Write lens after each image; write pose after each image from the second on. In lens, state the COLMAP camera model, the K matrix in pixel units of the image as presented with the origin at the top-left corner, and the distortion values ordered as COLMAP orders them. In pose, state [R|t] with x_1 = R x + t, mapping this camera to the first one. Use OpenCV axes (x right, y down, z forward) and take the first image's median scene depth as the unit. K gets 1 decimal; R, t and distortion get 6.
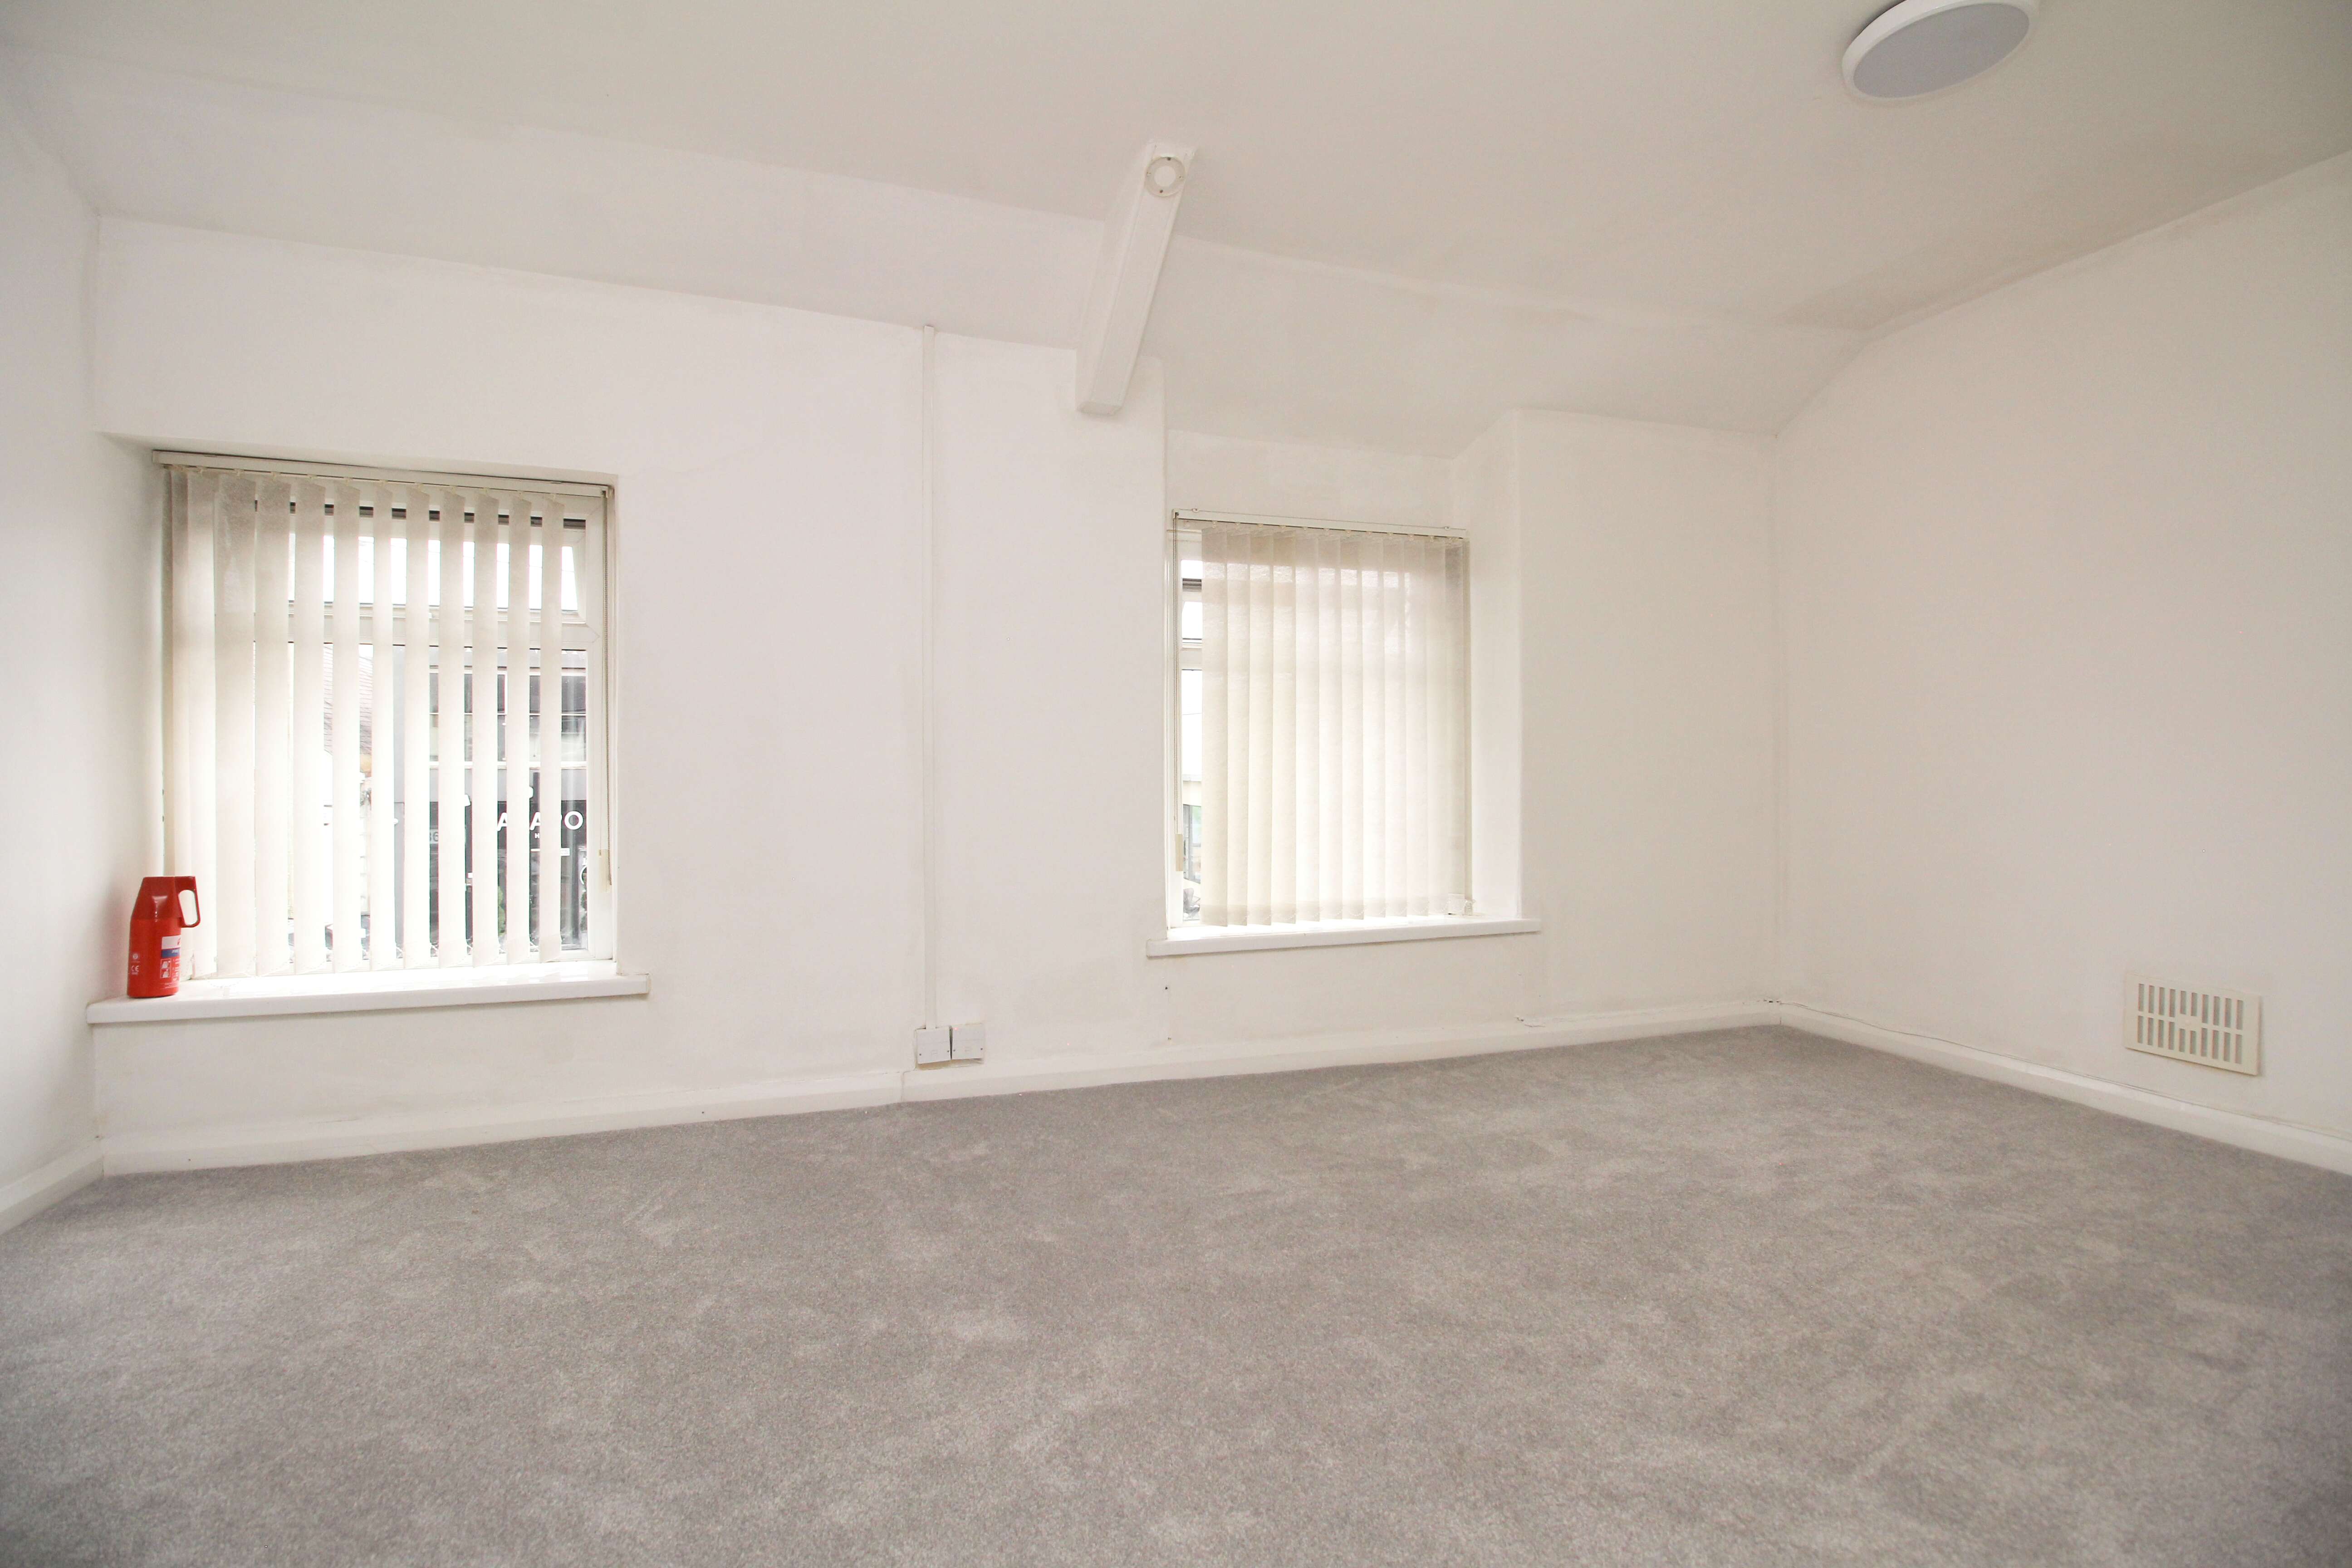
lens RADIAL K [[1079.6, 0, 1175.5], [0, 1079.6, 777.3], [0, 0, 1]] dist [-0.006054, 0.000073]
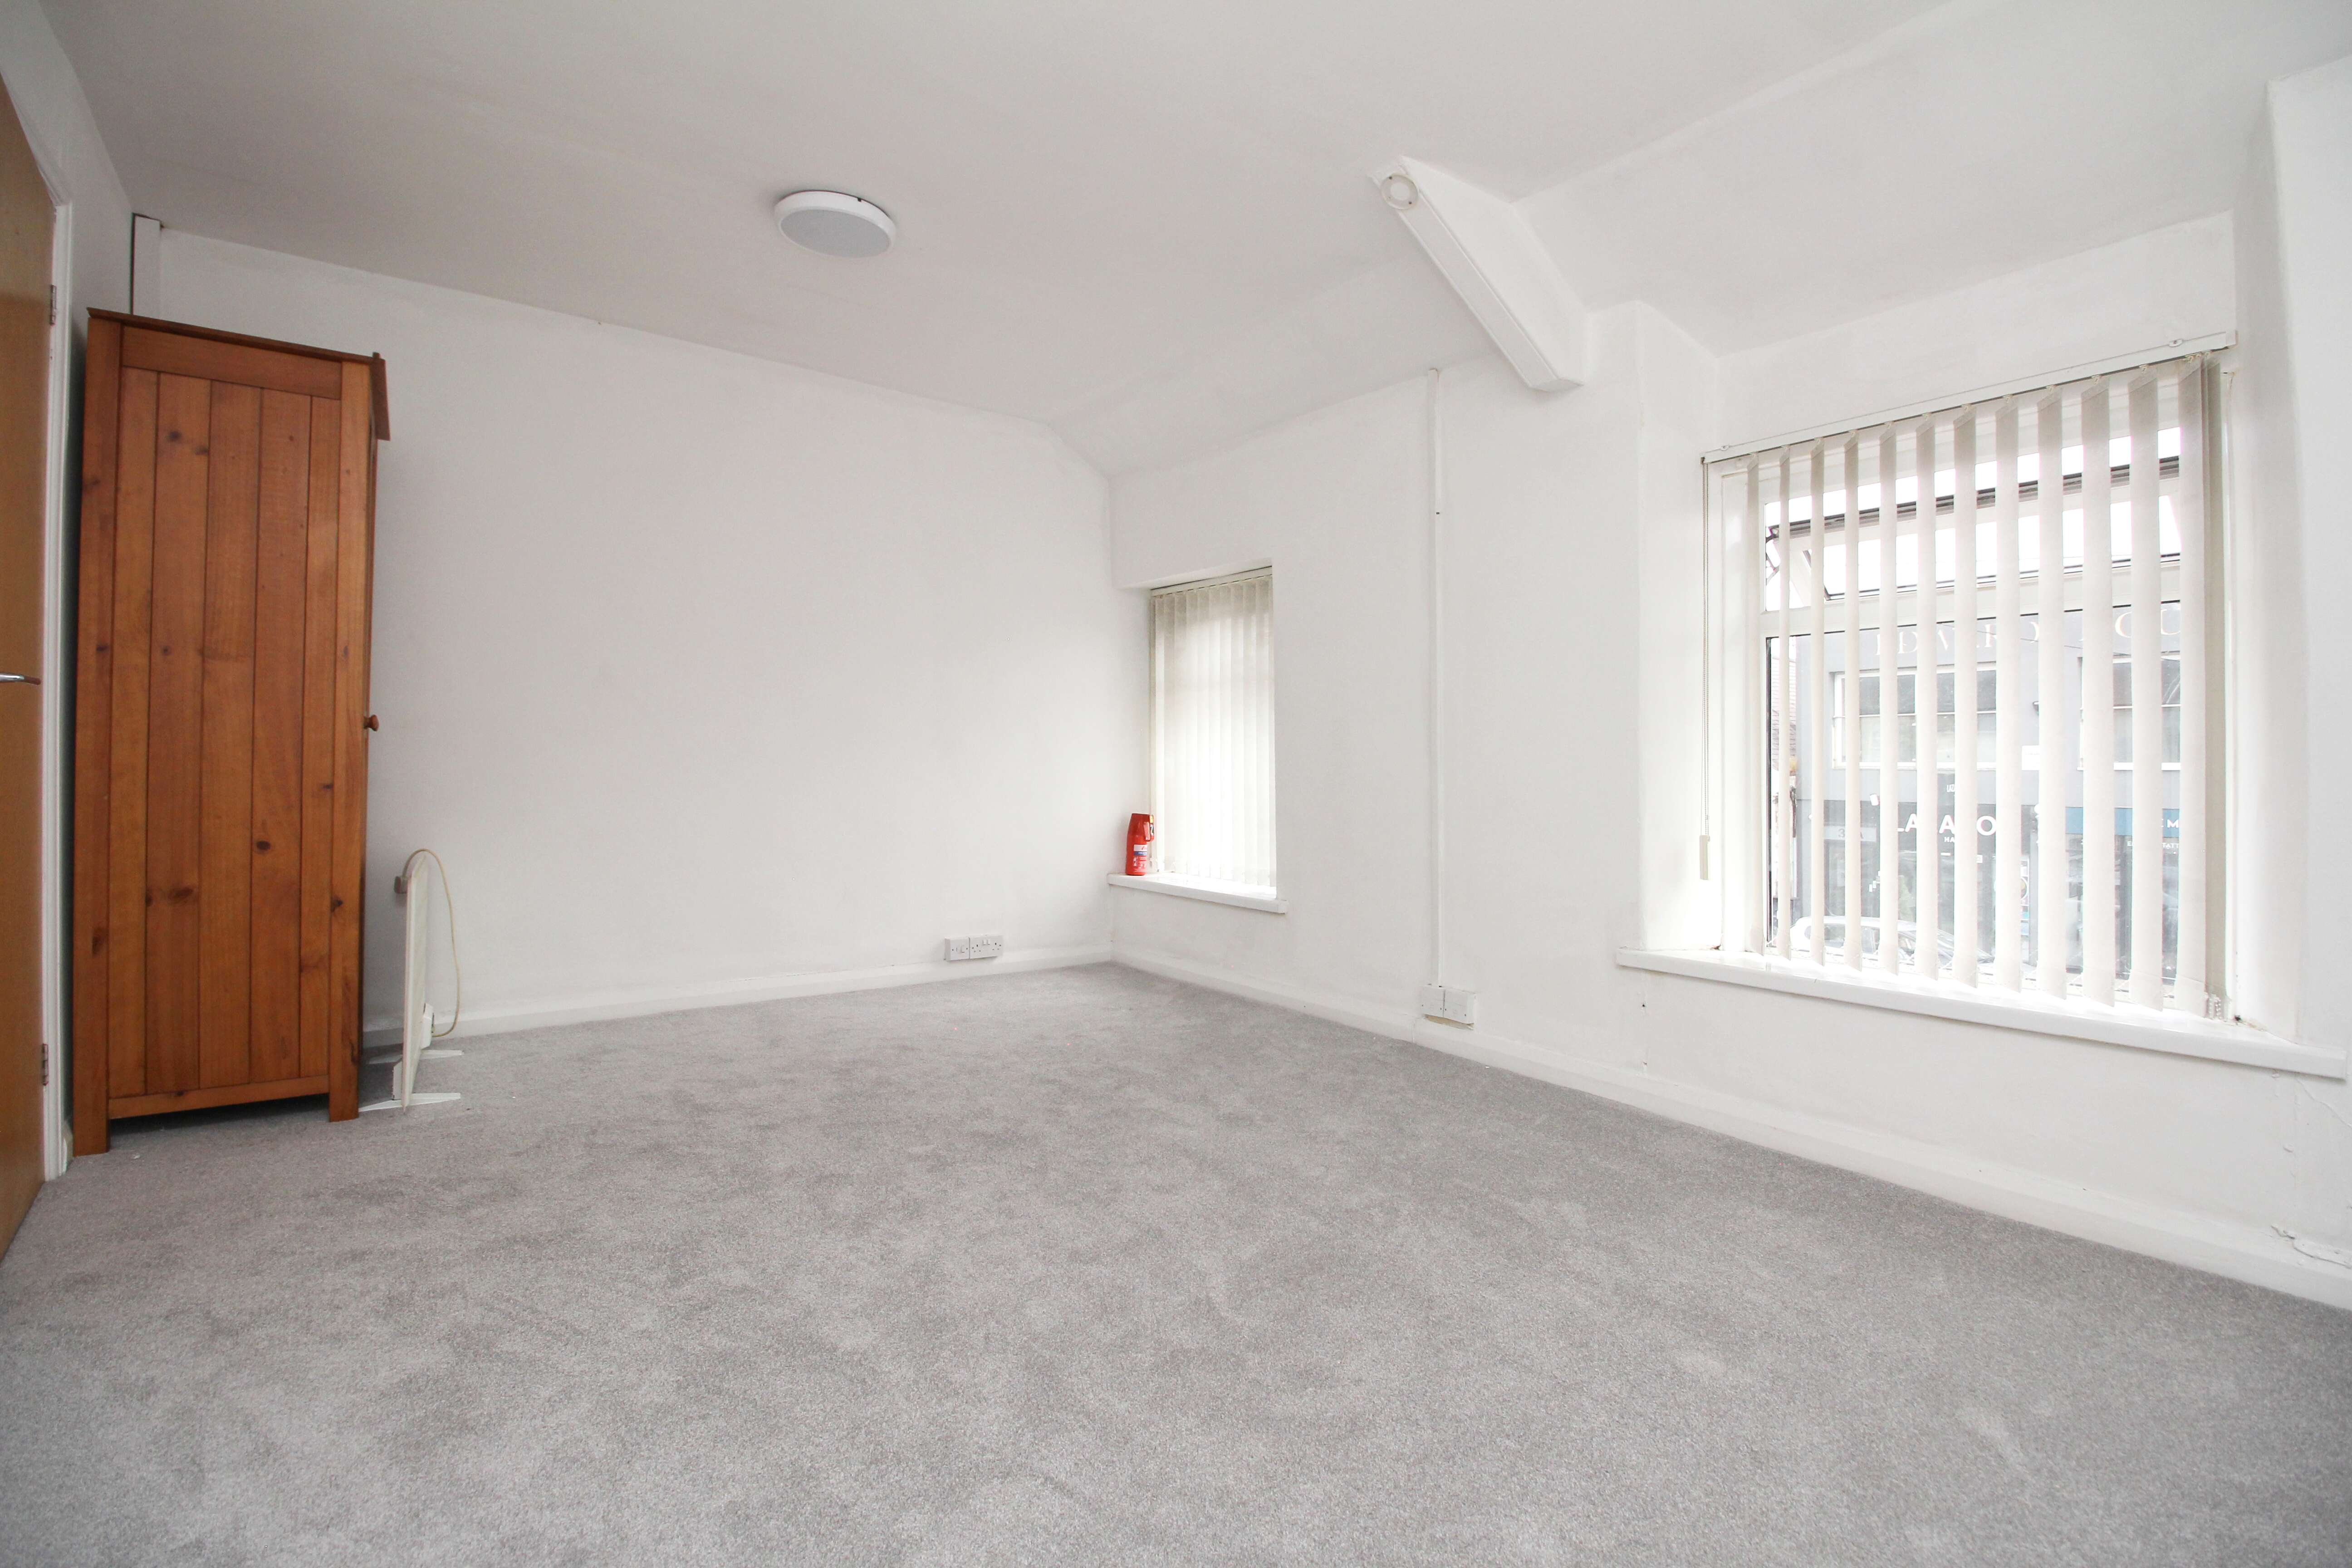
lens RADIAL K [[1079.6, 0, 1177.4], [0, 1079.6, 763.8], [0, 0, 1]] dist [-0.006054, 0.000073]
pose [[0.320815, 0.000287, -0.947142, 0.830878], [-0.014506, 0.999884, -0.004610, 0.010250], [0.947031, 0.015219, 0.320782, 0.408443]]
